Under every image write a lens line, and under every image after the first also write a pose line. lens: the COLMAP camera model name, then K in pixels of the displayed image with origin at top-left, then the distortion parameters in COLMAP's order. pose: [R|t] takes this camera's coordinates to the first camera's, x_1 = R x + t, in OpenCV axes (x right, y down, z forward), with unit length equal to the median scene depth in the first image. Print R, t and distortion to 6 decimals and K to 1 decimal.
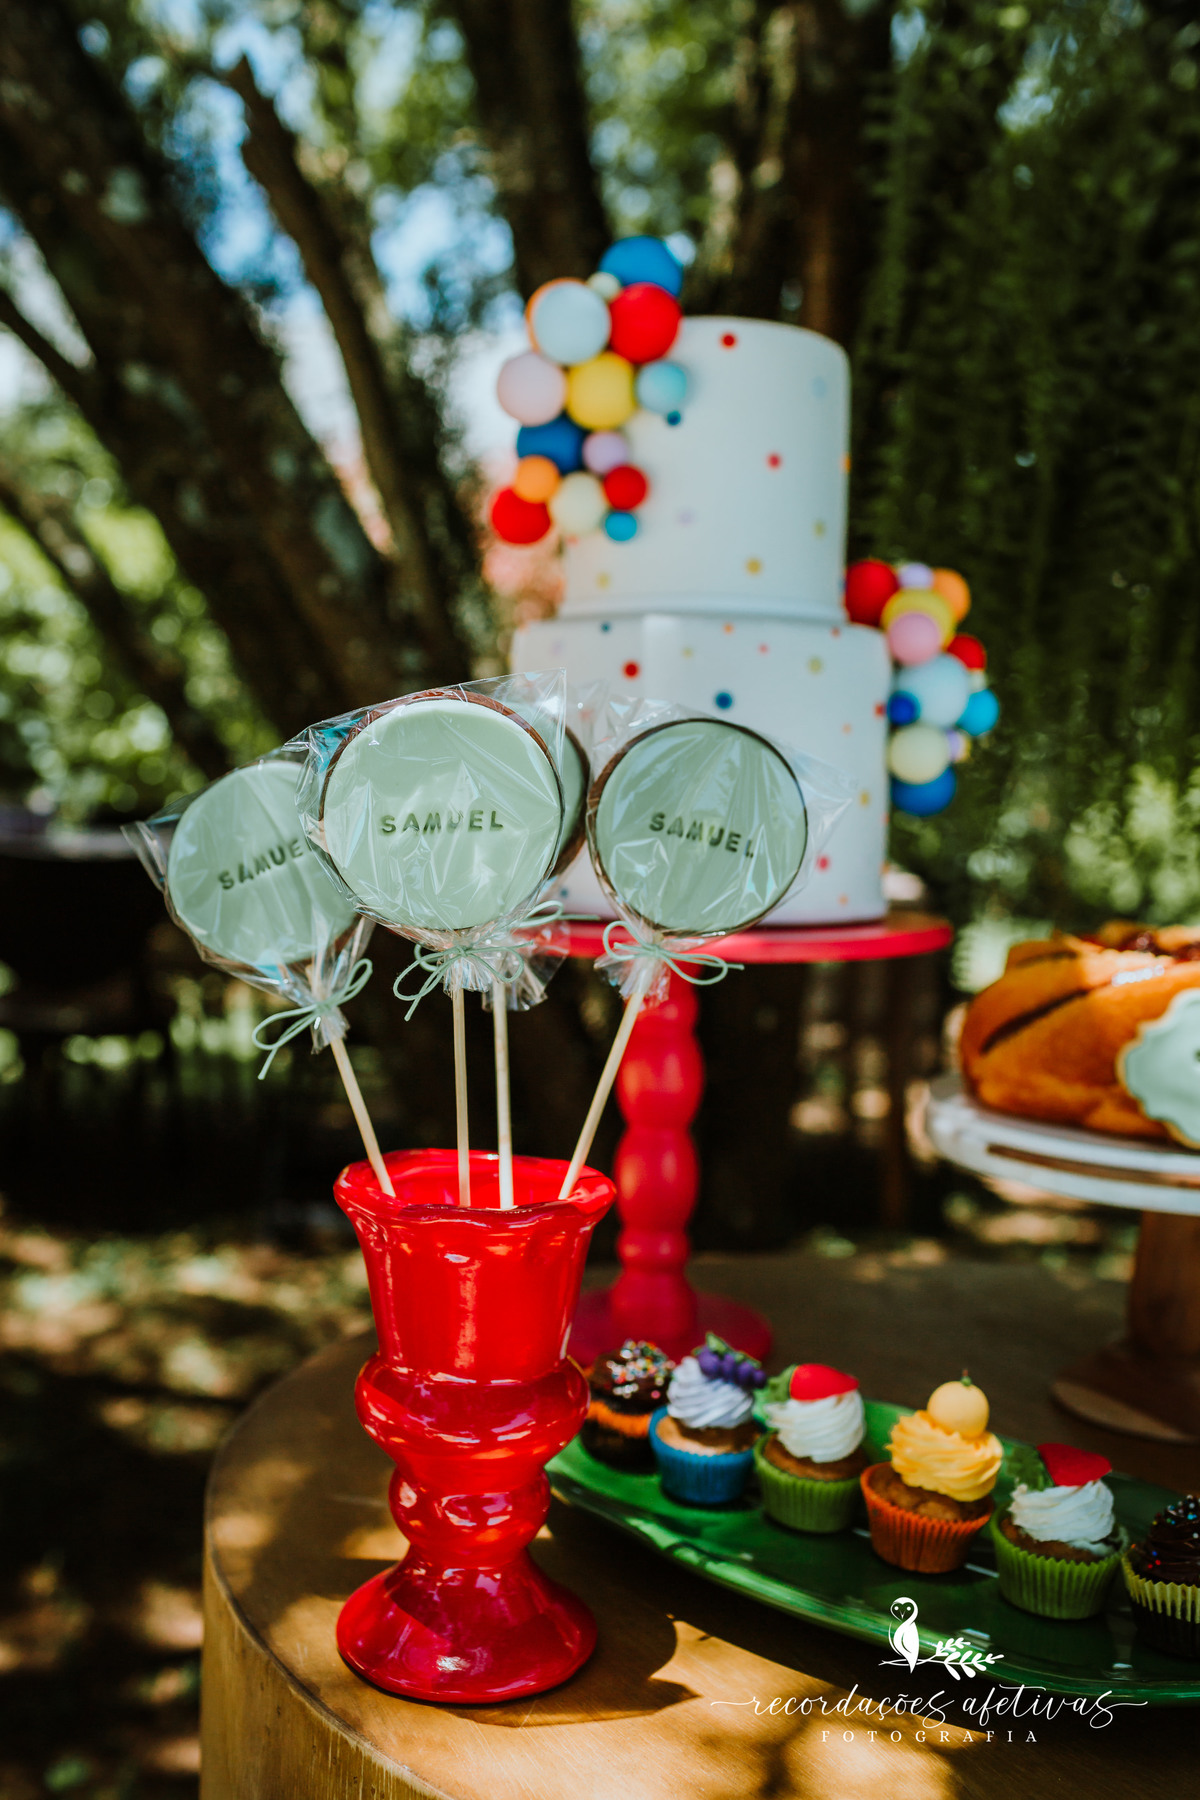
lens RADIAL K [[1773.4, 0, 600.0], [0, 1773.4, 900.0], [0, 0, 1]] dist [-0.009309, 0.006065]
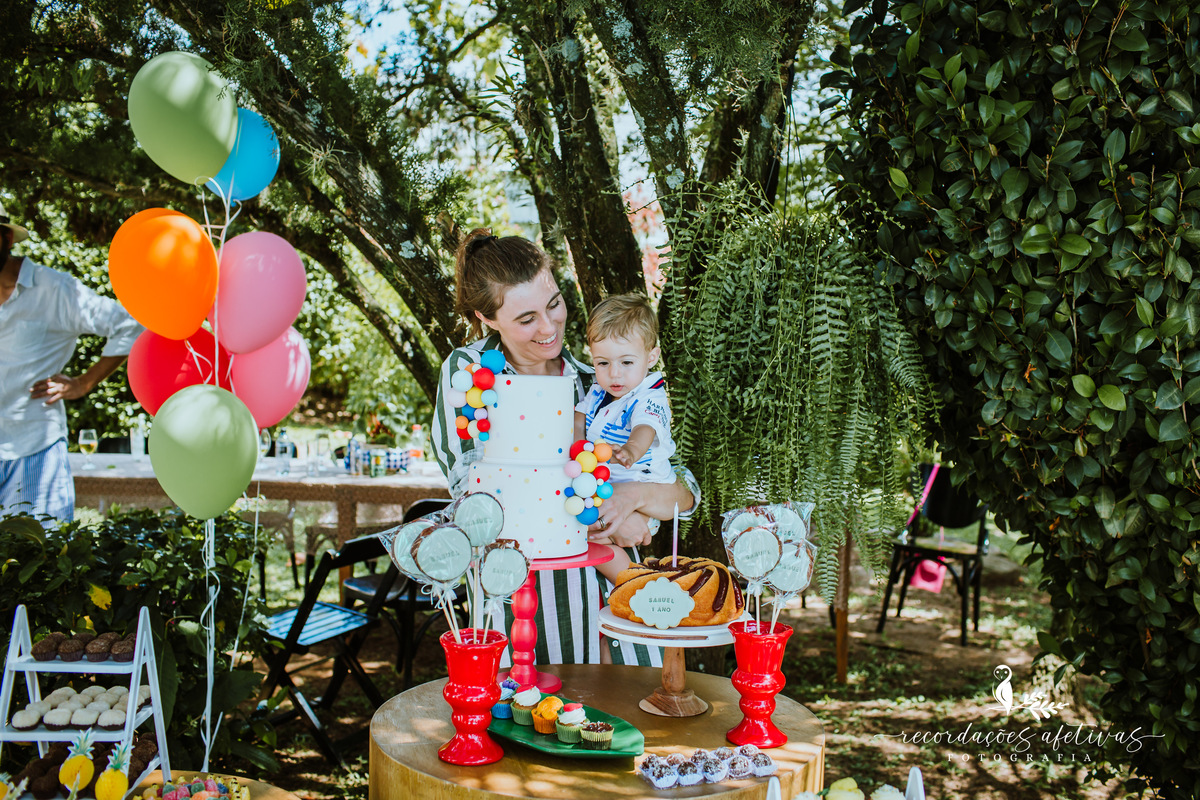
lens RADIAL K [[1206.6, 0, 642.0], [0, 1206.6, 383.2], [0, 0, 1]] dist [-0.102519, 0.121916]
pose [[0.989351, -0.007006, -0.145383, 0.748024], [-0.004283, 0.997007, -0.077190, -0.169769], [0.145489, 0.076990, 0.986360, -1.526049]]
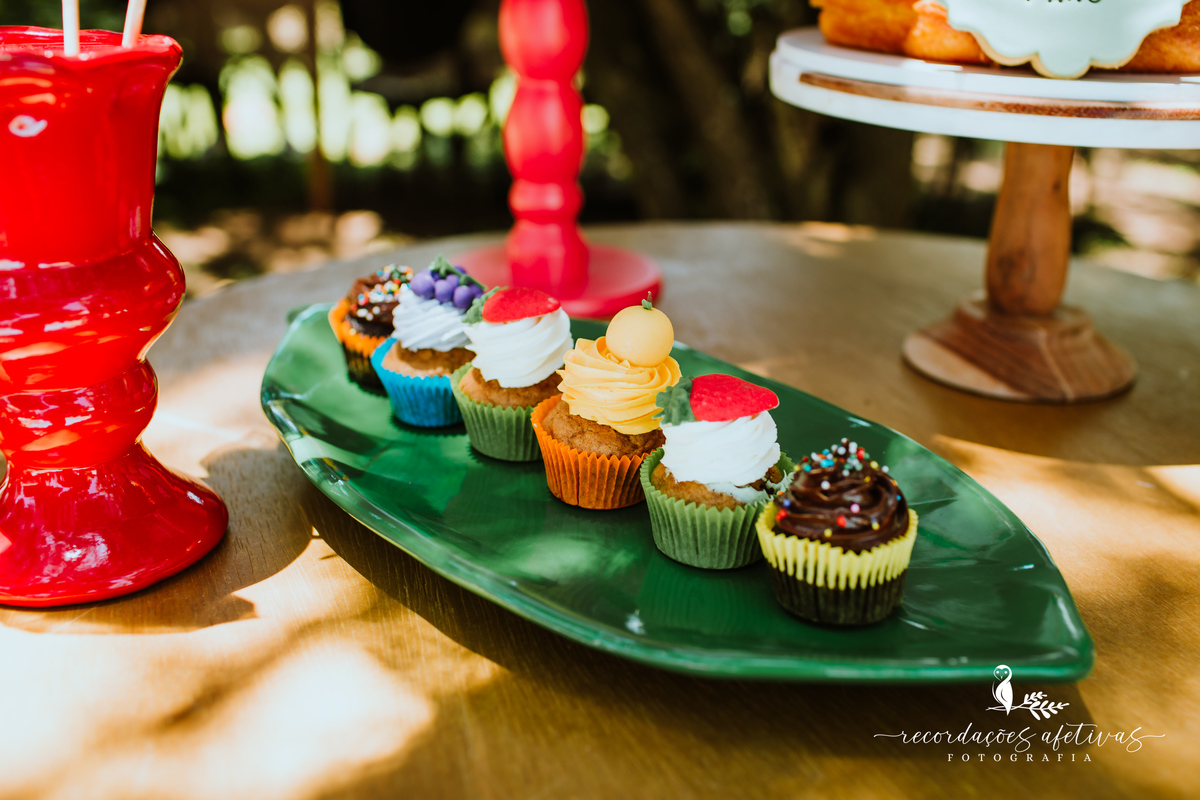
lens RADIAL K [[1206.6, 0, 642.0], [0, 1206.6, 383.2], [0, 0, 1]] dist [-0.102519, 0.121916]
pose [[0.979778, 0.043797, -0.195237, 0.313965], [0.010199, 0.963551, 0.267330, 0.148740], [0.199829, -0.263915, 0.943619, 0.425329]]
